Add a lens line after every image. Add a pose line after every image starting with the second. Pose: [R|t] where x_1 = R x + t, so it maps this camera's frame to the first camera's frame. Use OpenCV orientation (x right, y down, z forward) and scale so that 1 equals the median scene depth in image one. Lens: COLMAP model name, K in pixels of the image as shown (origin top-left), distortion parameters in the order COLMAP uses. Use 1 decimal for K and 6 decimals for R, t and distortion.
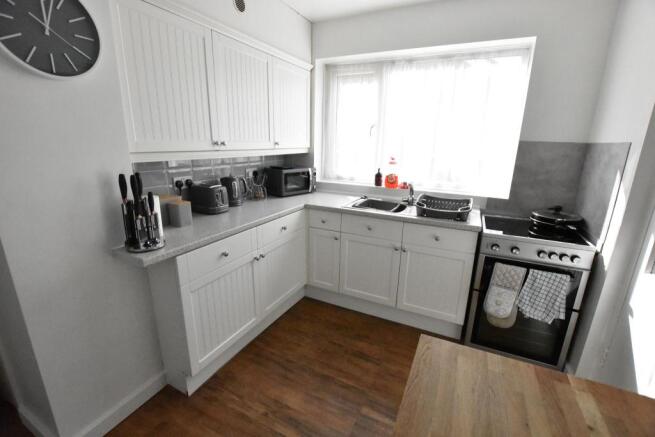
lens RADIAL K [[290.3, 0, 326.5], [0, 290.3, 215.8], [0, 0, 1]] dist [-0.021383, 0.001728]
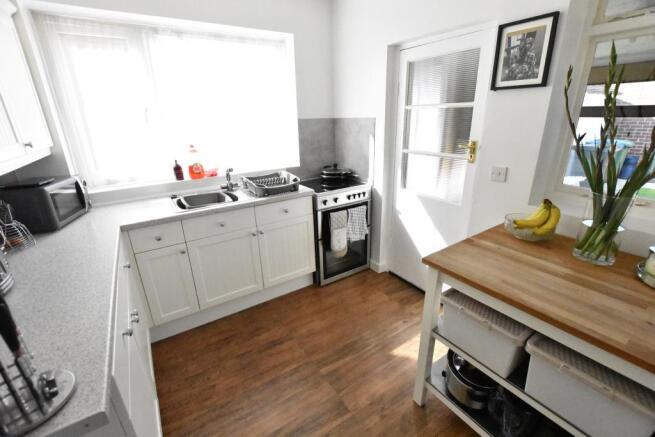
lens RADIAL K [[290.3, 0, 330.0], [0, 290.3, 218.2], [0, 0, 1]] dist [-0.021383, 0.001728]
pose [[0.499749, -0.320731, 0.804601, -0.459440], [0.253001, 0.942460, 0.218541, -0.101308], [-0.828397, 0.094349, 0.552138, 0.243533]]
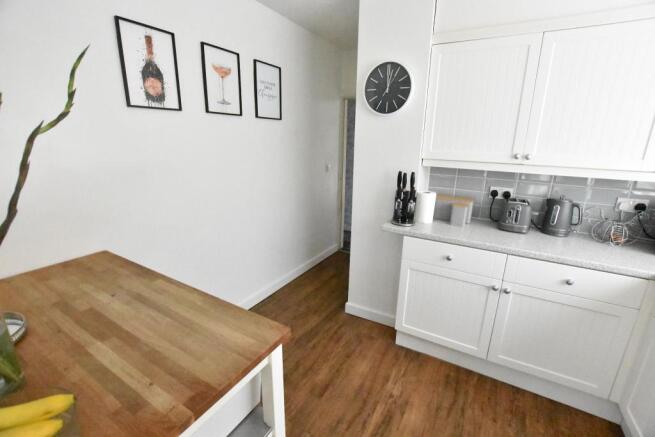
lens RADIAL K [[290.3, 0, 332.0], [0, 290.3, 218.1], [0, 0, 1]] dist [-0.021383, 0.001728]
pose [[-0.059811, 0.243710, -0.968002, 0.564905], [-0.270843, 0.929398, 0.250726, -0.131426], [0.960764, 0.277173, 0.010419, 0.455210]]
